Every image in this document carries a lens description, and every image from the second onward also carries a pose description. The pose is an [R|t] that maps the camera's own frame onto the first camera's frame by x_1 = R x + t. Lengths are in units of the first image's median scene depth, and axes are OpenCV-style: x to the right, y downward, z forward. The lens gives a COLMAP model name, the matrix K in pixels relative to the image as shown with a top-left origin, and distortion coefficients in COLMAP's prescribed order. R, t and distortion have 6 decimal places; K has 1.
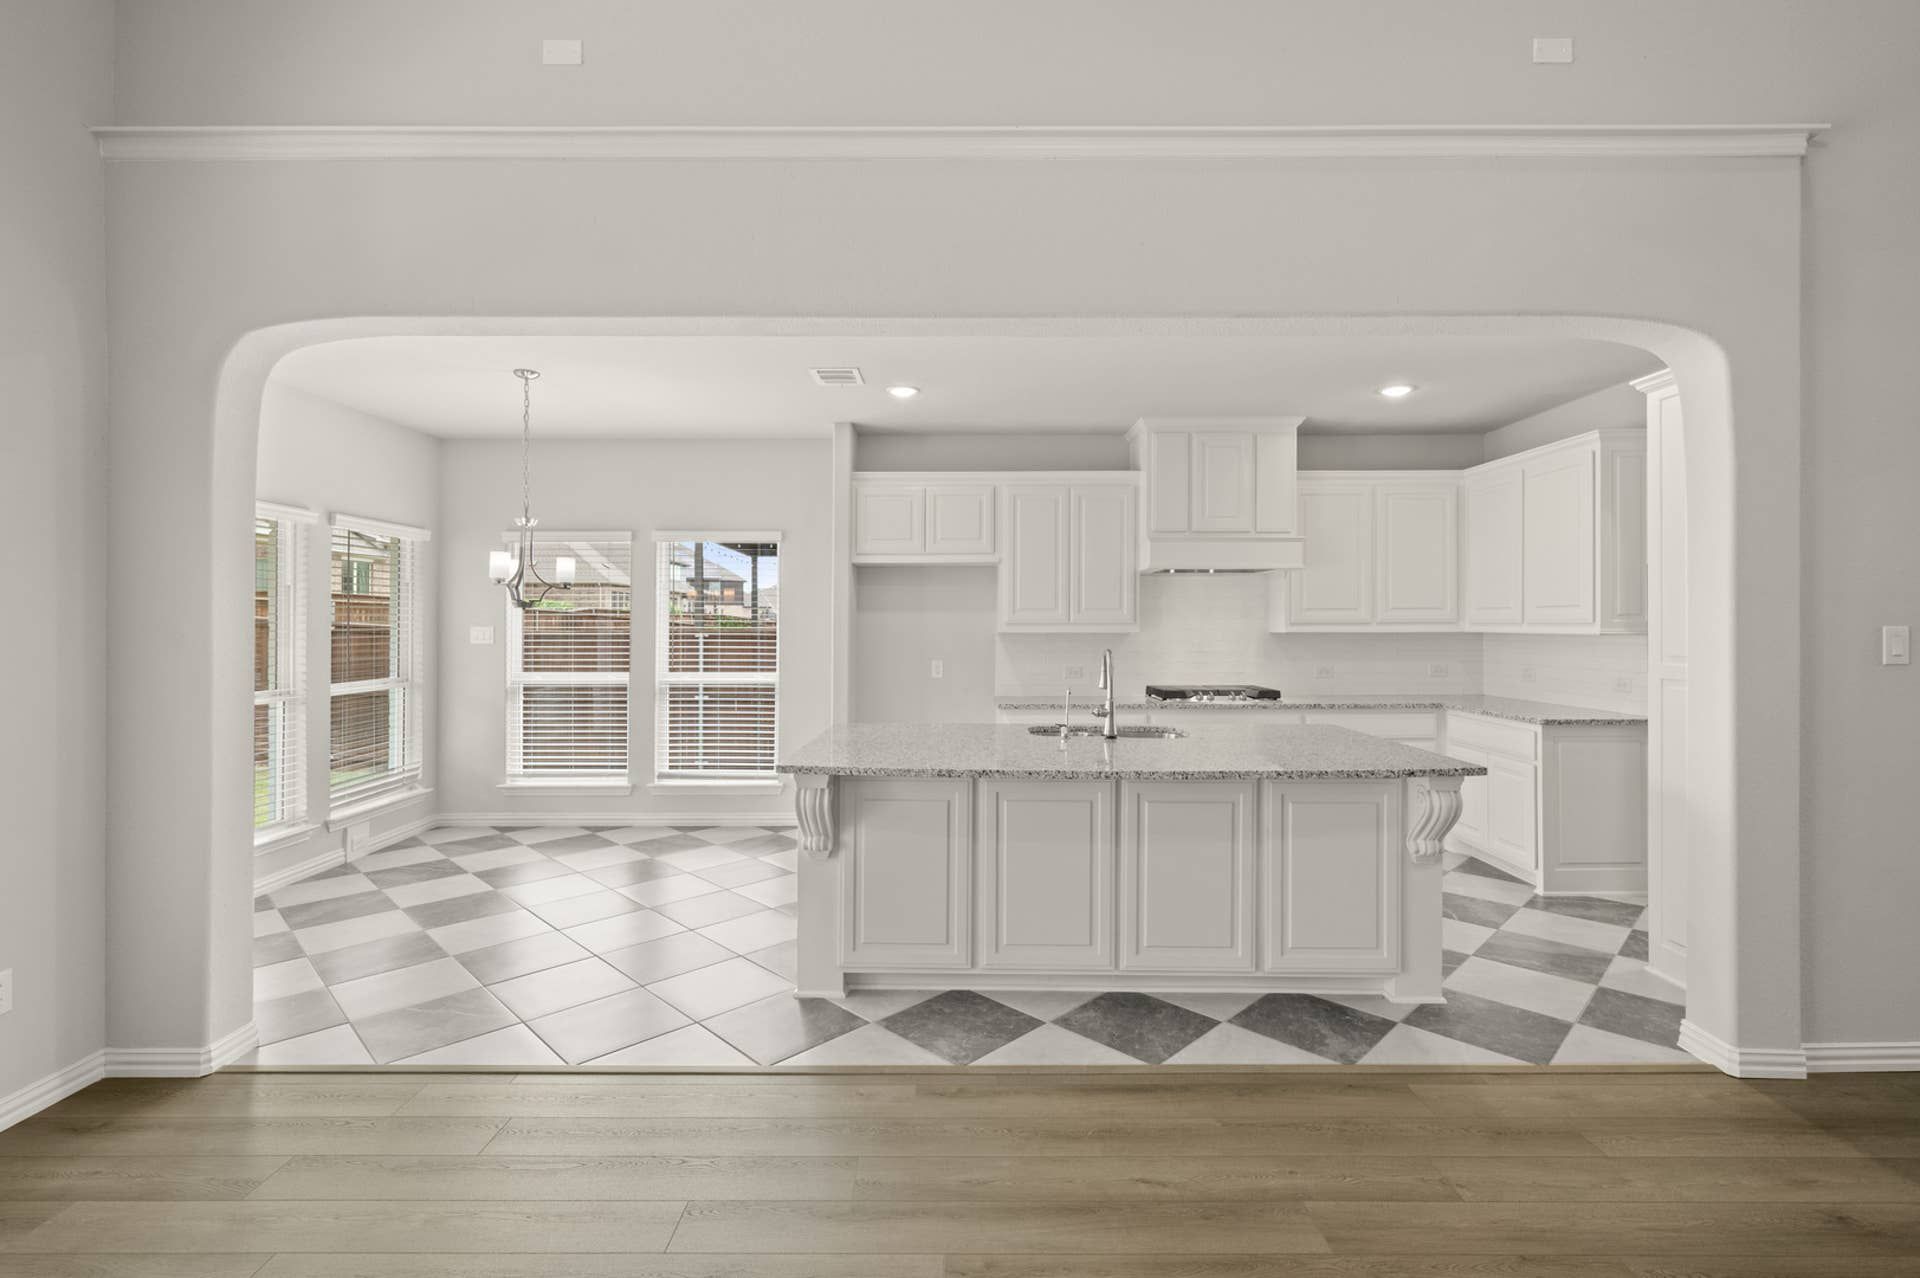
lens RADIAL K [[866.8, 0, 955.8], [0, 866.8, 624.2], [0, 0, 1]] dist [-0.001479, 0.001079]
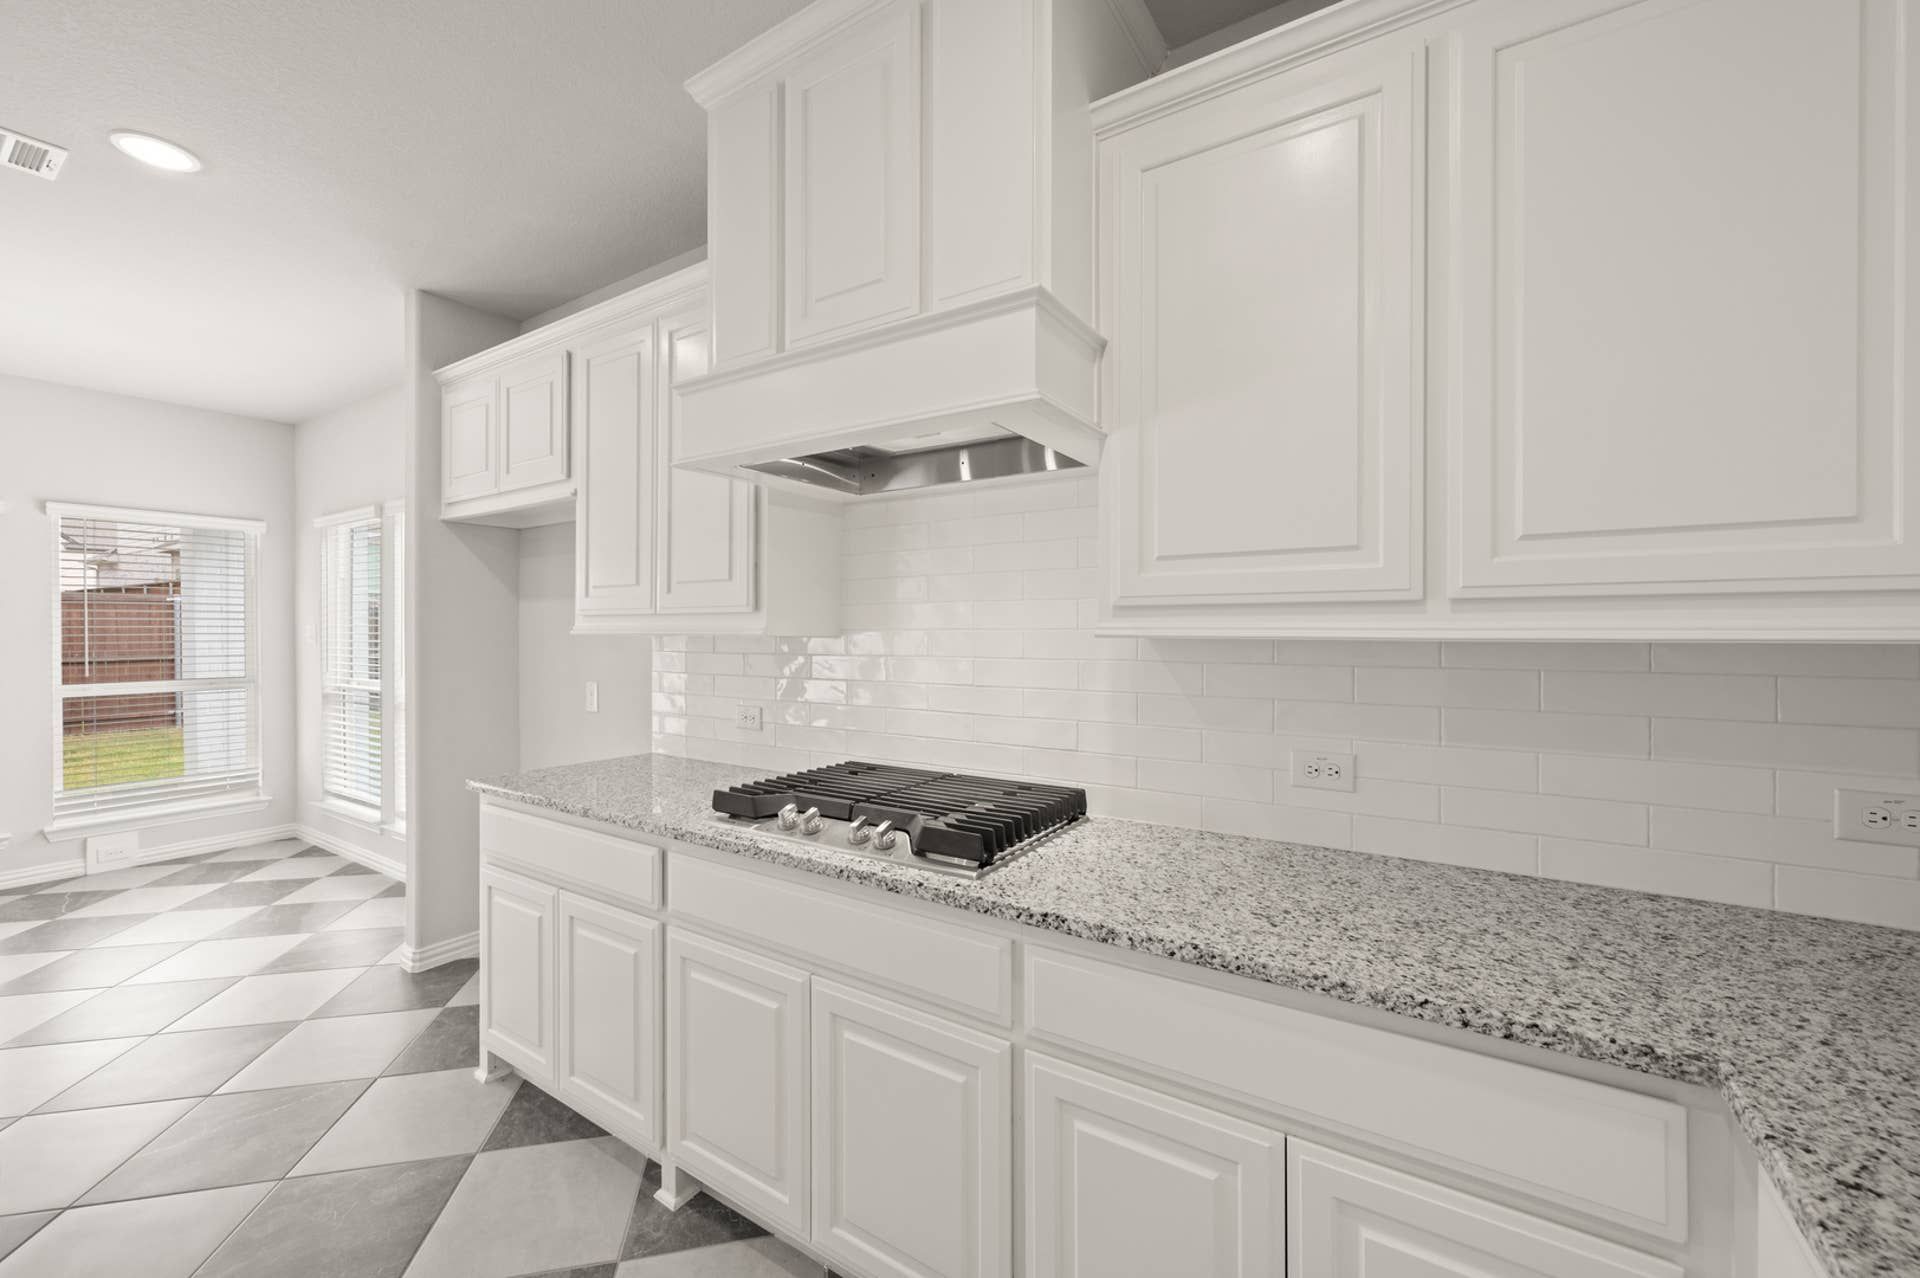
lens RADIAL K [[752.0, 0, 955.0], [0, 752.0, 639.8], [0, 0, 1]] dist [0.001644, 0.000307]
pose [[0.843750, 0.009069, -0.536660, 0.609970], [0.000182, 0.999852, 0.017182, 0.007152], [0.536737, -0.014595, 0.843624, 0.944849]]
